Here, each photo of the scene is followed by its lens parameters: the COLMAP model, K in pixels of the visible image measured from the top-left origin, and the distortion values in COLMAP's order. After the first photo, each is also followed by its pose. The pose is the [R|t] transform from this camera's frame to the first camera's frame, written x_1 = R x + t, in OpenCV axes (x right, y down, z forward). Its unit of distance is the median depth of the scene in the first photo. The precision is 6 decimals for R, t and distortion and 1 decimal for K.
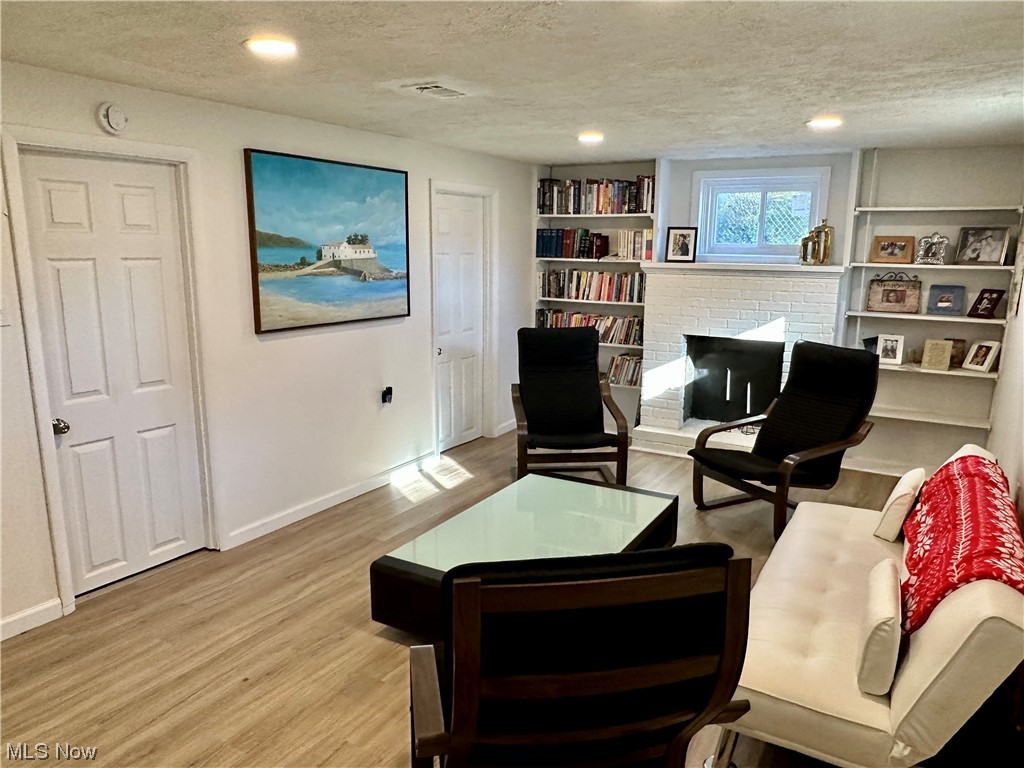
lens RADIAL K [[726.3, 0, 512.3], [0, 726.3, 388.3], [0, 0, 1]] dist [0.005999, -0.004169]
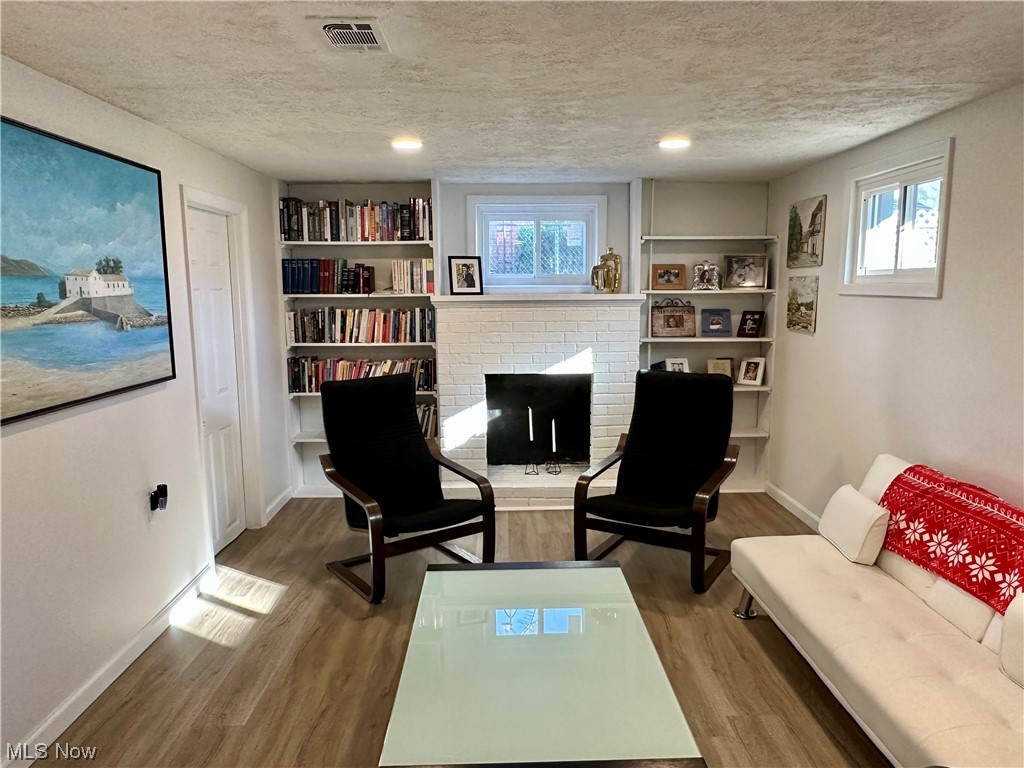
lens RADIAL K [[726.3, 0, 512.3], [0, 726.3, 388.3], [0, 0, 1]] dist [0.005999, -0.004169]
pose [[0.851897, -0.089082, 0.516077, -0.196696], [0.118157, 0.992712, -0.023689, -0.030812], [-0.510206, 0.081158, 0.856215, 0.211917]]
